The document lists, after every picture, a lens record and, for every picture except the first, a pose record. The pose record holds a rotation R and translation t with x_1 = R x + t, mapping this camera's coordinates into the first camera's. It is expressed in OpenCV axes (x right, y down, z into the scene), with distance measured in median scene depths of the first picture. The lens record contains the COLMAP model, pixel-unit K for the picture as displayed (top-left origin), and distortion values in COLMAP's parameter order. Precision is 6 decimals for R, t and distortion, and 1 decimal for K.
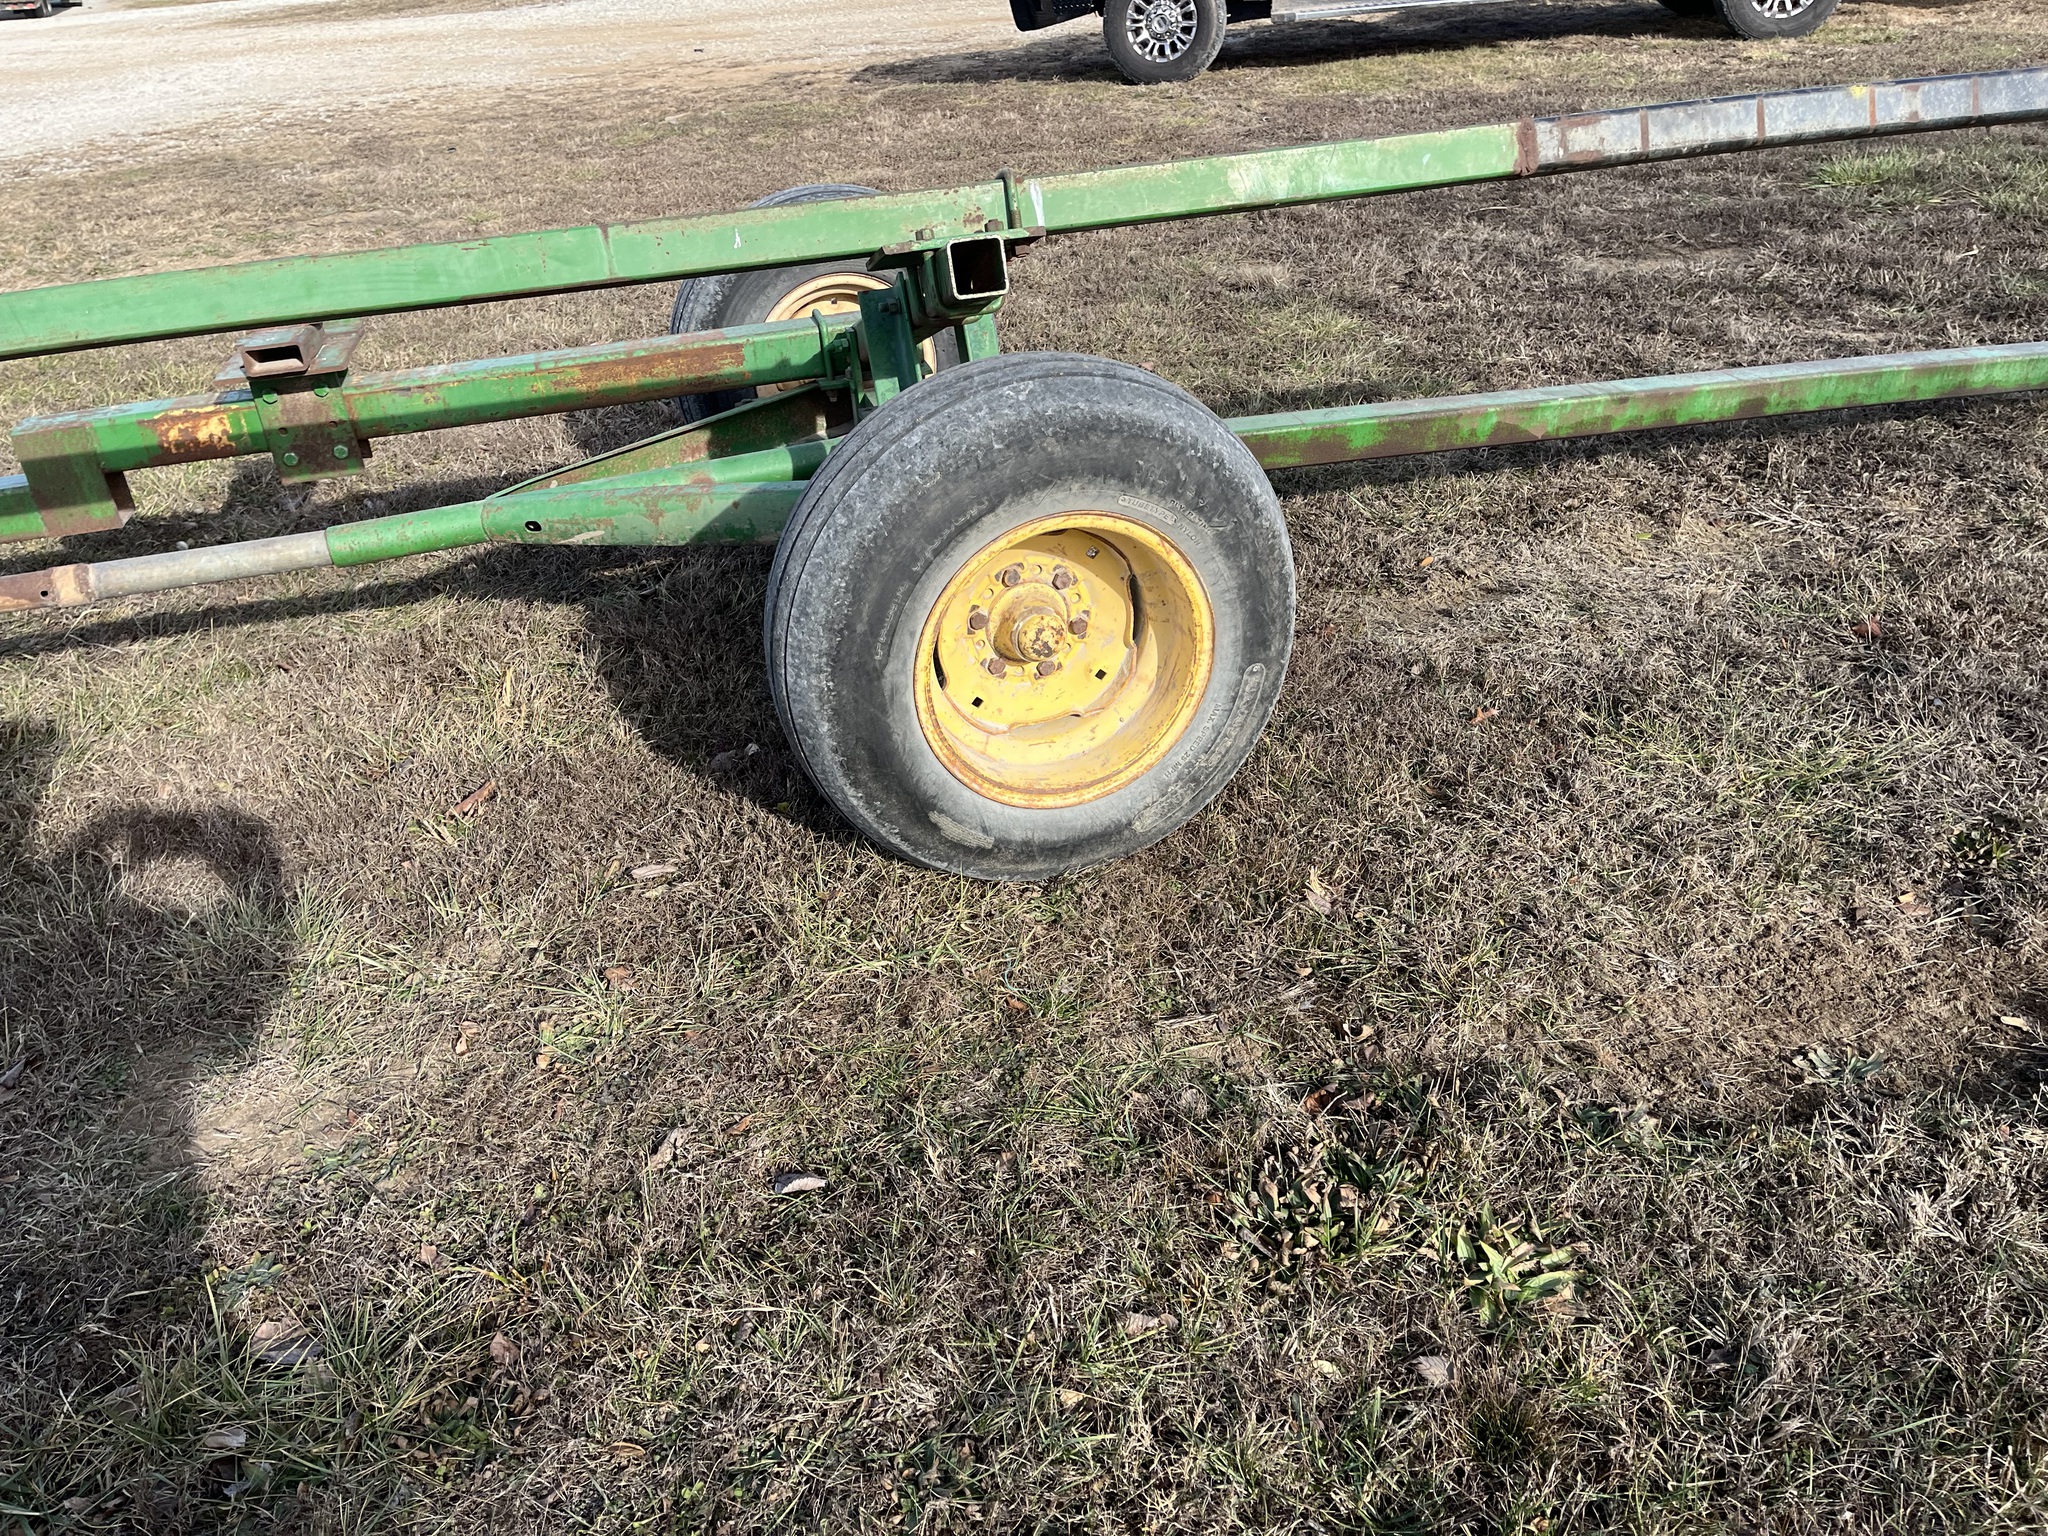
lens RADIAL K [[1525.7, 0, 1011.8], [0, 1525.7, 763.8], [0, 0, 1]] dist [0.071231, -0.097701]
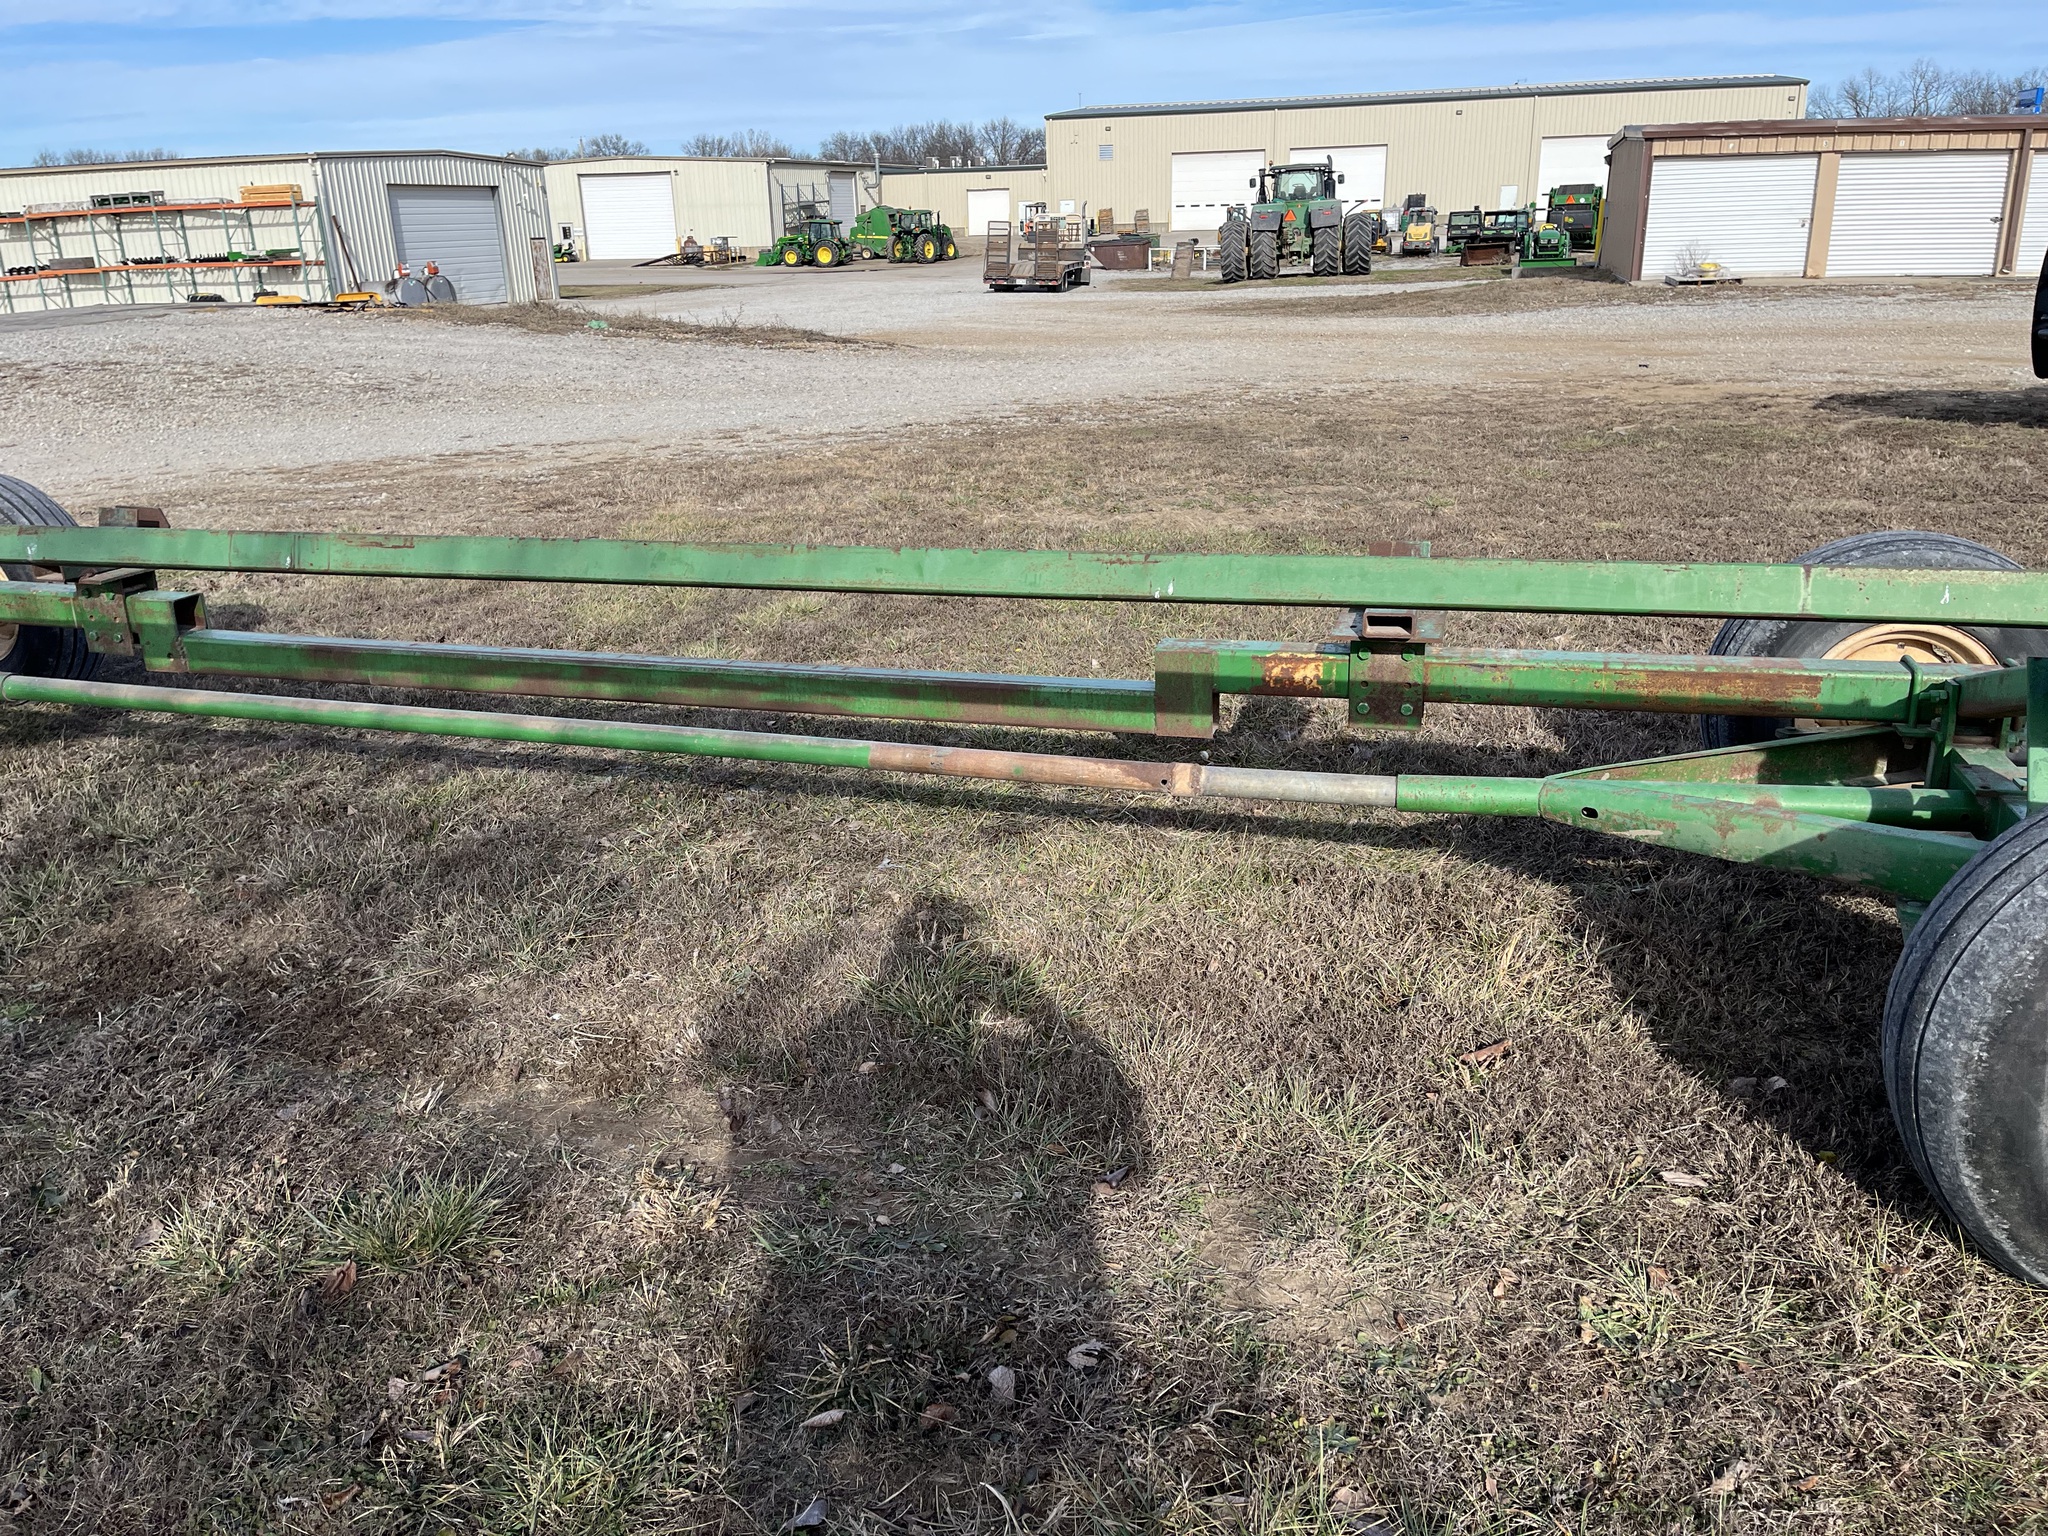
lens RADIAL K [[1525.7, 0, 1011.8], [0, 1525.7, 763.8], [0, 0, 1]] dist [0.071231, -0.097701]
pose [[0.860710, 0.199624, -0.468325, -0.146949], [-0.275002, 0.956465, -0.097718, 0.022659], [0.428430, 0.212897, 0.878136, -0.091835]]
